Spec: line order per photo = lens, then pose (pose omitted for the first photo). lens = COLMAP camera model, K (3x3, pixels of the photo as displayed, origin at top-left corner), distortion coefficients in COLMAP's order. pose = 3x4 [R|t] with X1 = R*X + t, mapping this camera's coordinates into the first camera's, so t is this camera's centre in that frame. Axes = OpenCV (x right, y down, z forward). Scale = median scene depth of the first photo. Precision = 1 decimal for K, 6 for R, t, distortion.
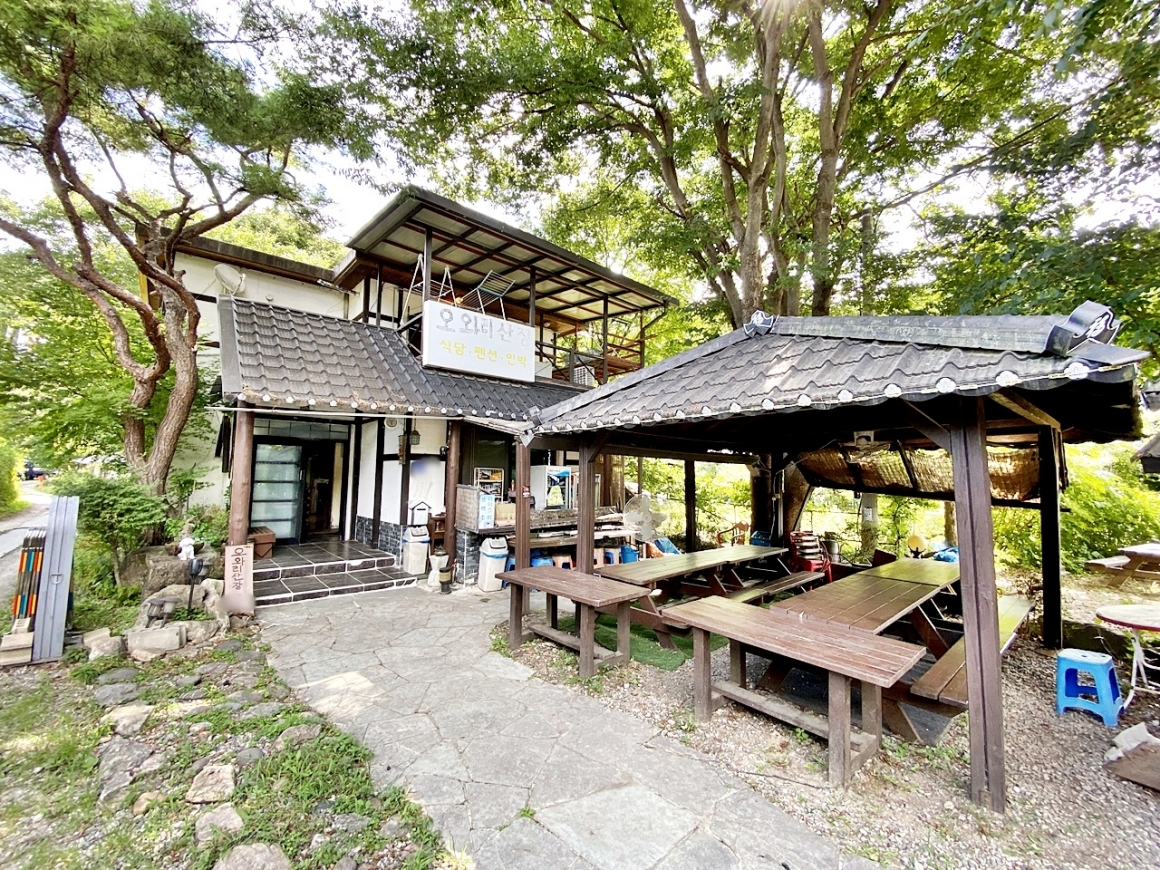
lens RADIAL K [[478.0, 0, 583.1], [0, 478.0, 433.0], [0, 0, 1]] dist [0.001869, -0.014522]
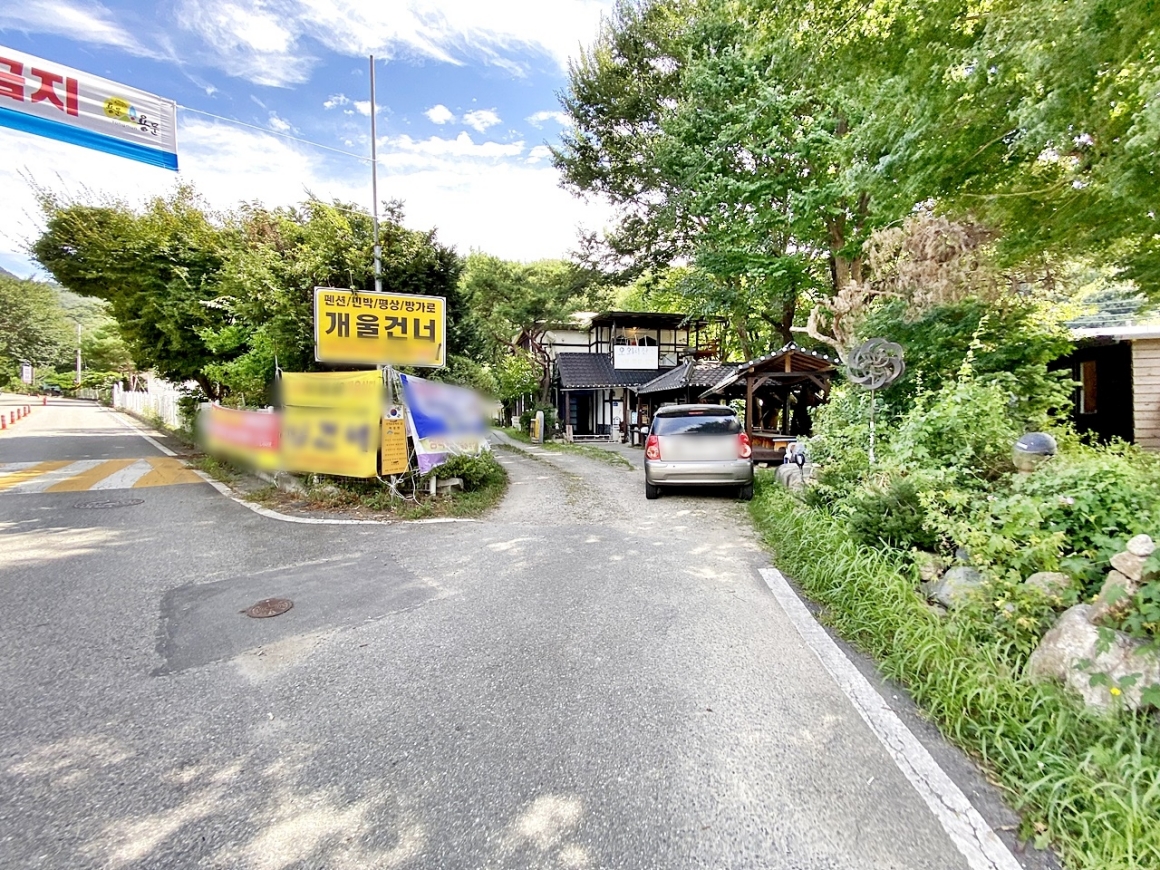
lens RADIAL K [[478.0, 0, 583.1], [0, 478.0, 433.0], [0, 0, 1]] dist [0.001869, -0.014522]
pose [[0.883052, -0.004630, -0.469253, 0.833661], [0.059369, 0.993019, 0.101924, -0.061996], [0.465505, -0.117863, 0.877162, -1.630106]]
